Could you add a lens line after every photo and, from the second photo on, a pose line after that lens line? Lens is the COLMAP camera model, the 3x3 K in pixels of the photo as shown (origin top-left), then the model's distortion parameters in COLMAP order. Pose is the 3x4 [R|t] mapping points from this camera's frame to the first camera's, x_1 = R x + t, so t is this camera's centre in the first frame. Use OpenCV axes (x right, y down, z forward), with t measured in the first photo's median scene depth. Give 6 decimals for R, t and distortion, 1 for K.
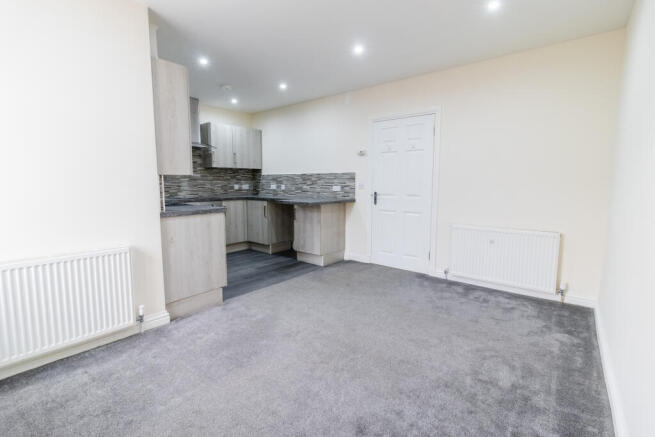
lens RADIAL K [[306.4, 0, 328.0], [0, 306.4, 211.0], [0, 0, 1]] dist [-0.002343, -0.000891]
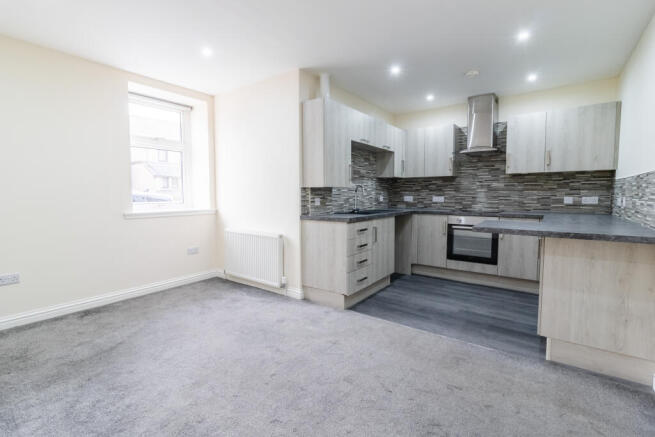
lens RADIAL K [[316.8, 0, 325.8], [0, 316.8, 217.3], [0, 0, 1]] dist [-0.000213, -0.000121]
pose [[0.027305, 0.074865, -0.996820, 0.425285], [-0.094908, 0.992881, 0.071970, -0.048804], [0.995112, 0.092641, 0.034216, 0.540529]]
